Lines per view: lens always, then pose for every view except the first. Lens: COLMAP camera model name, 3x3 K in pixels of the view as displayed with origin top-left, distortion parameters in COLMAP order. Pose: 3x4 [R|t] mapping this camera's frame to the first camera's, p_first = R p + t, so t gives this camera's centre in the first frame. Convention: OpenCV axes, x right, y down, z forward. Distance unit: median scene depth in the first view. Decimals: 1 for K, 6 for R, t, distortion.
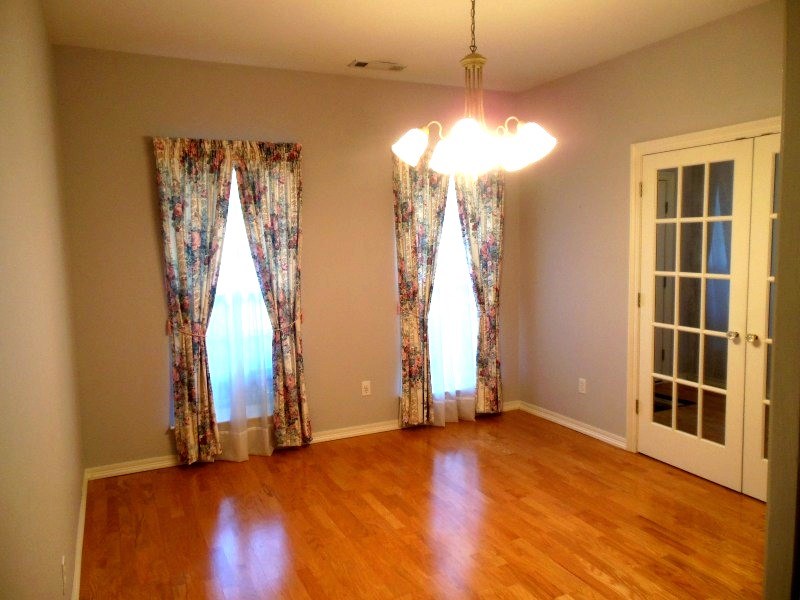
lens RADIAL K [[613.6, 0, 401.2], [0, 613.6, 296.0], [0, 0, 1]] dist [-0.050955, 0.091600]
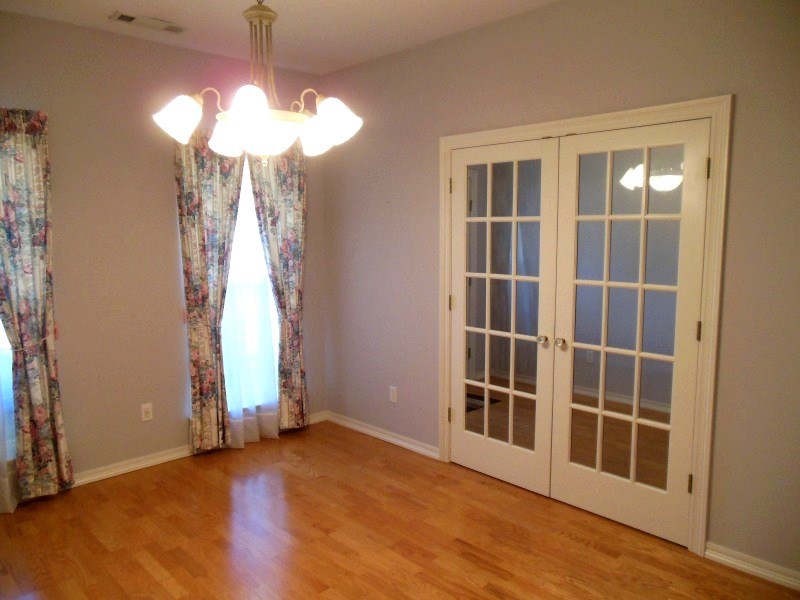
lens RADIAL K [[613.6, 0, 398.7], [0, 613.6, 299.1], [0, 0, 1]] dist [-0.050955, 0.091600]
pose [[0.953204, -0.019683, 0.301686, 0.027325], [0.014718, 0.999716, 0.018723, -0.018079], [-0.301969, -0.013407, 0.953223, 0.116807]]
